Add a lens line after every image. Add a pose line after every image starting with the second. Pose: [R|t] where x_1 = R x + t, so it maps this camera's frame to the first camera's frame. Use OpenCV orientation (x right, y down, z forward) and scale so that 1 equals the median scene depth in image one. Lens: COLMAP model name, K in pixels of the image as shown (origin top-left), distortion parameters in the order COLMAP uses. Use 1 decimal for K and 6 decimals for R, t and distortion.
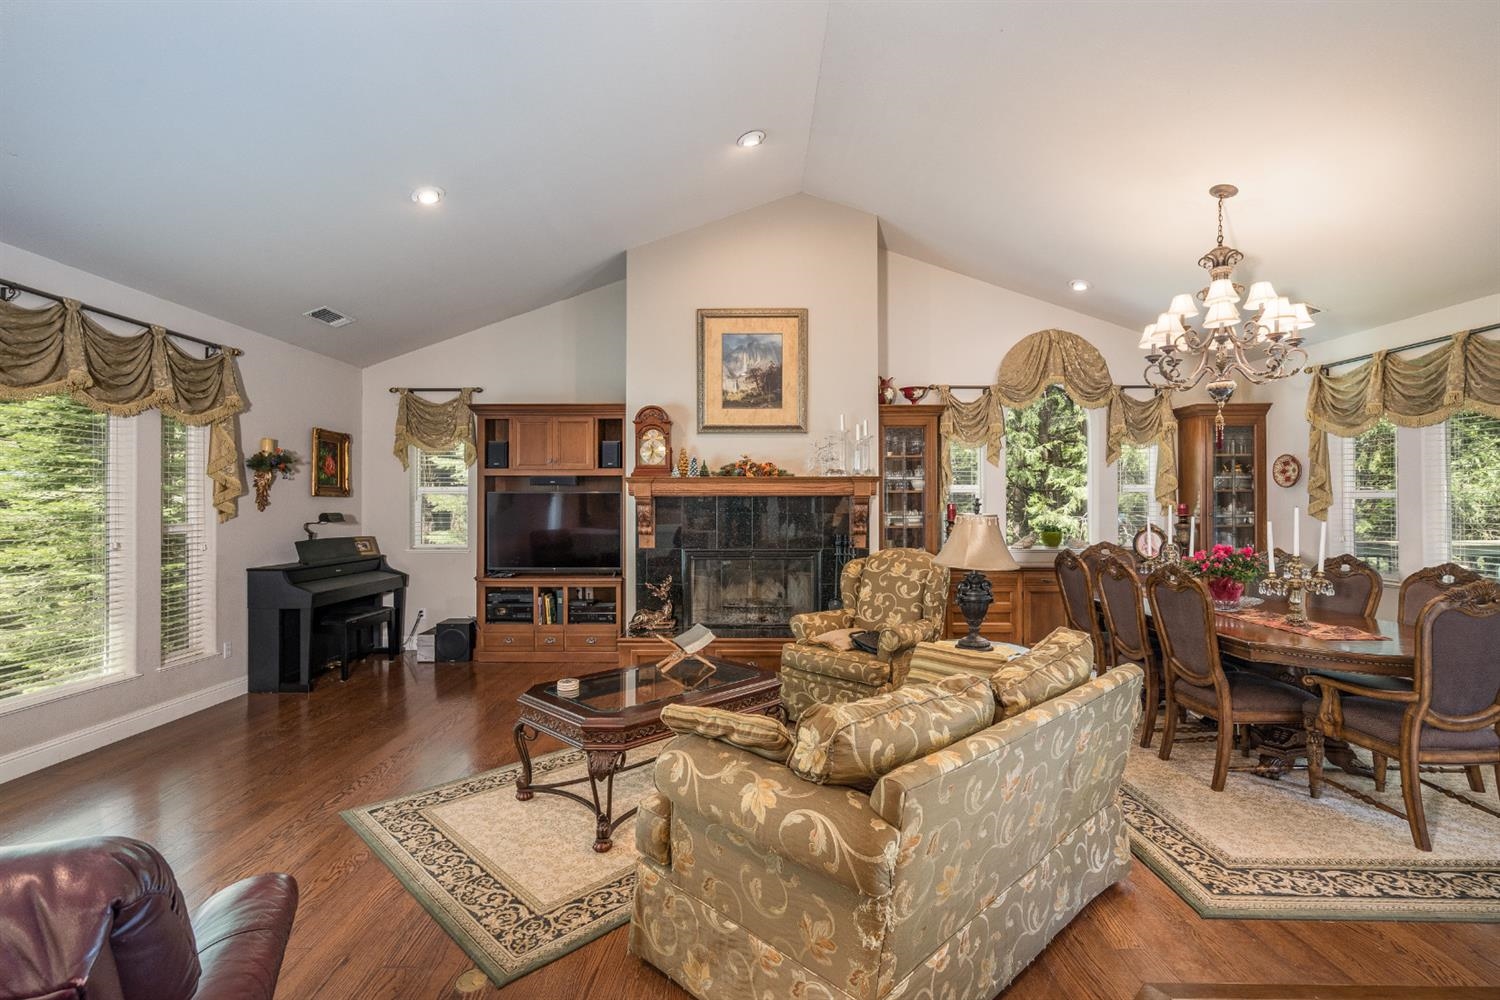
lens RADIAL K [[684.7, 0, 744.5], [0, 684.7, 498.7], [0, 0, 1]] dist [0.001019, 0.001004]
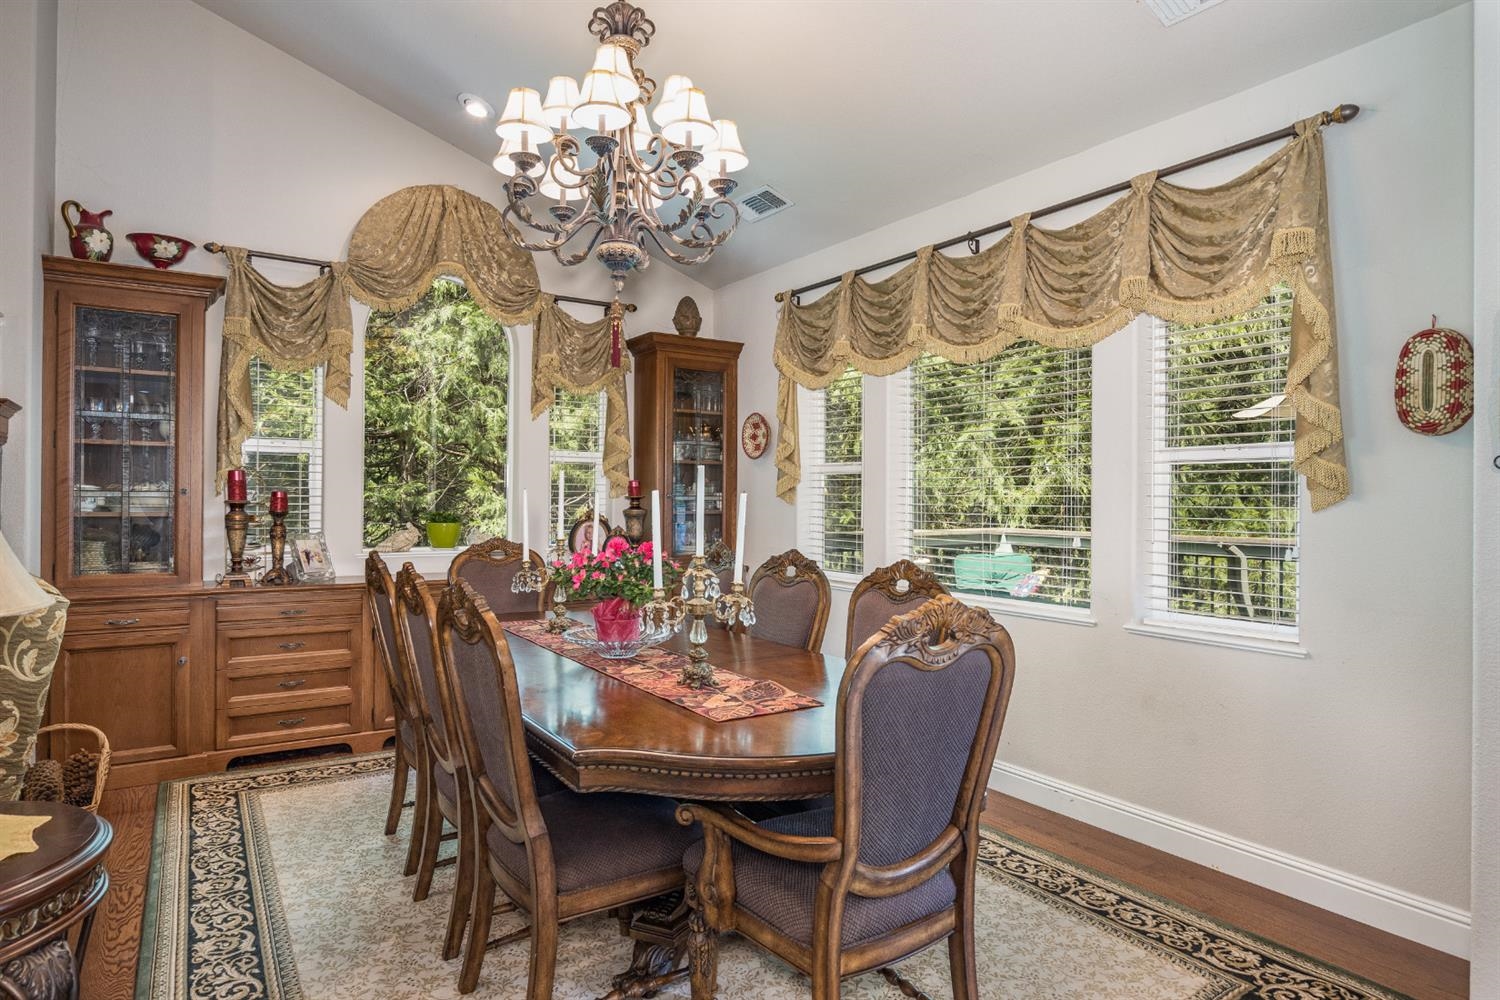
lens RADIAL K [[844.3, 0, 750.0], [0, 844.3, 500.0], [0, 0, 1]] dist [-0.014569, 0.000031]
pose [[0.827225, 0.008443, 0.561808, 0.282997], [-0.015234, 0.999857, 0.007405, 0.020821], [-0.561665, -0.014685, 0.827235, 0.262047]]
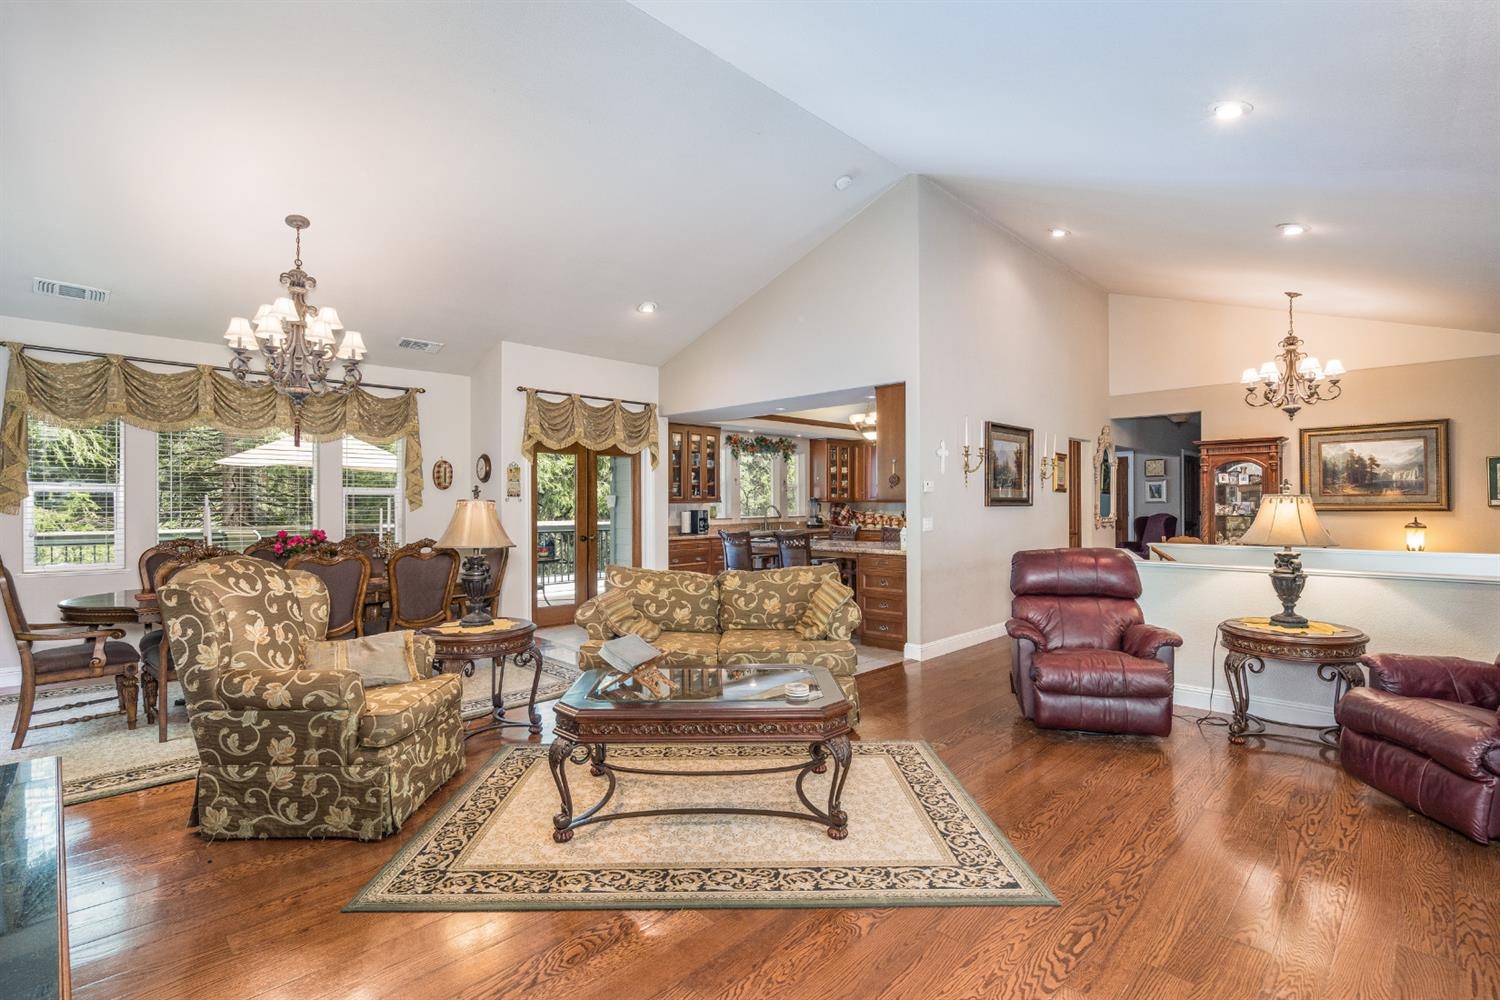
lens RADIAL K [[684.7, 0, 744.5], [0, 684.7, 498.7], [0, 0, 1]] dist [0.001019, 0.001004]
pose [[-0.715053, 0.011275, 0.698980, -0.447324], [-0.001978, 0.999833, -0.018152, 0.023865], [-0.699068, -0.014362, -0.714911, 0.910154]]
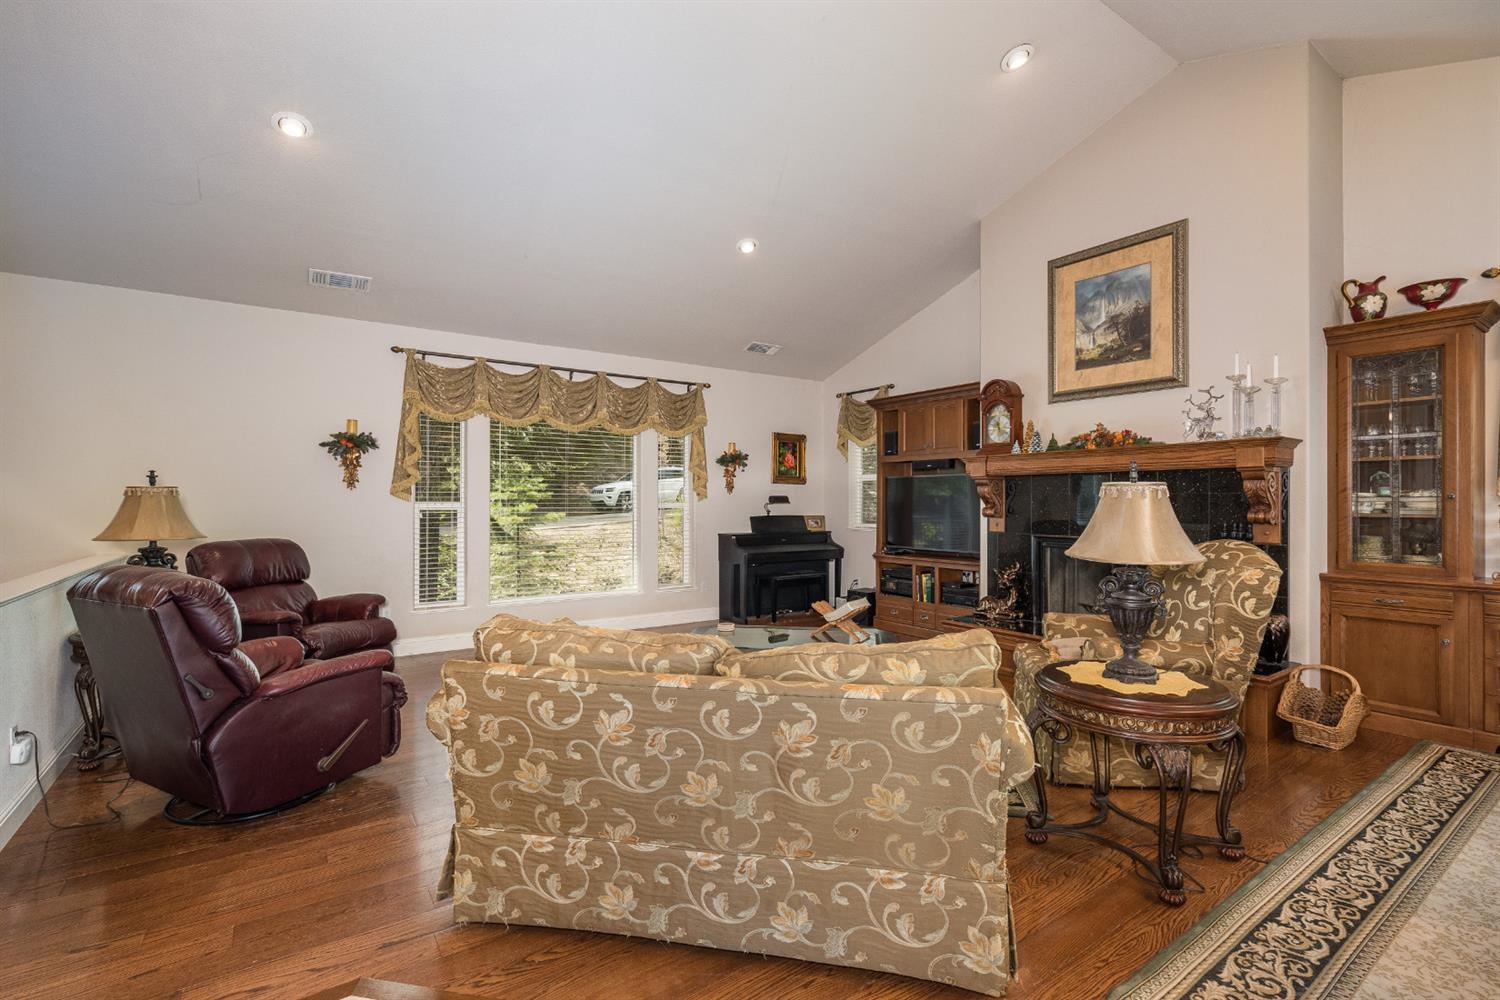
lens RADIAL K [[682.8, 0, 741.1], [0, 682.8, 500.5], [0, 0, 1]] dist [0.001829, 0.000988]
pose [[0.579417, 0.000789, -0.815031, 0.417873], [0.008033, 0.999945, 0.006679, 0.019940], [0.814991, -0.010417, 0.579379, 0.172072]]
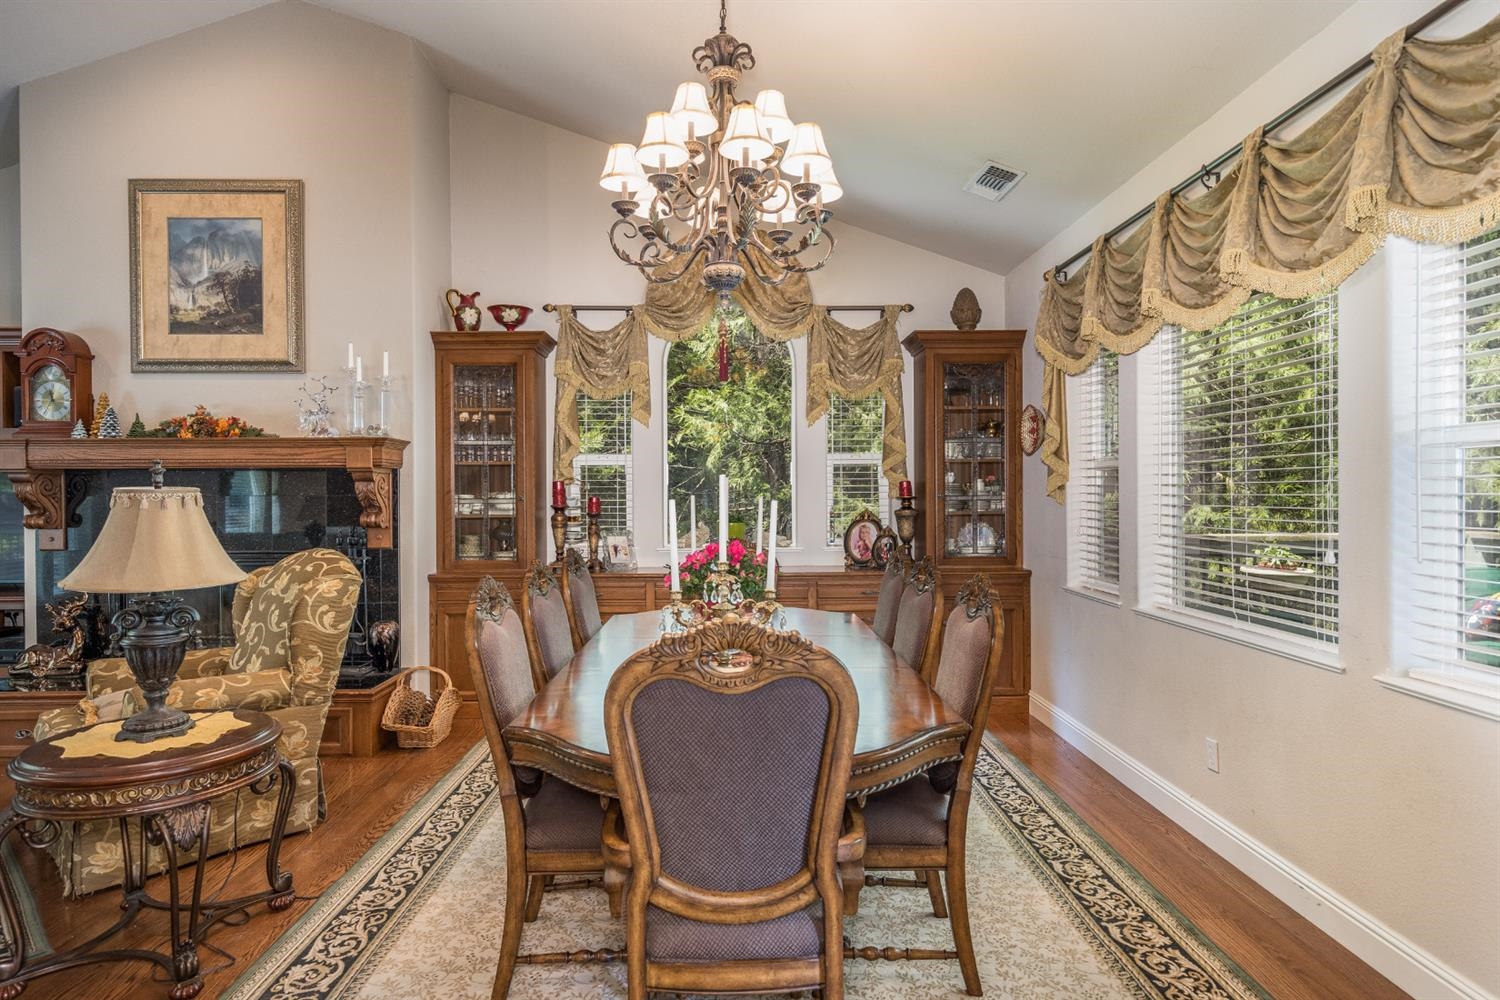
lens RADIAL K [[827.0, 0, 750.0], [0, 827.0, 500.0], [0, 0, 1]] dist [0.002146, 0.001661]
pose [[0.999597, -0.003019, 0.028218, 0.495420], [0.002534, 0.999849, 0.017218, 0.013213], [-0.028266, -0.017140, 0.999453, 0.199205]]
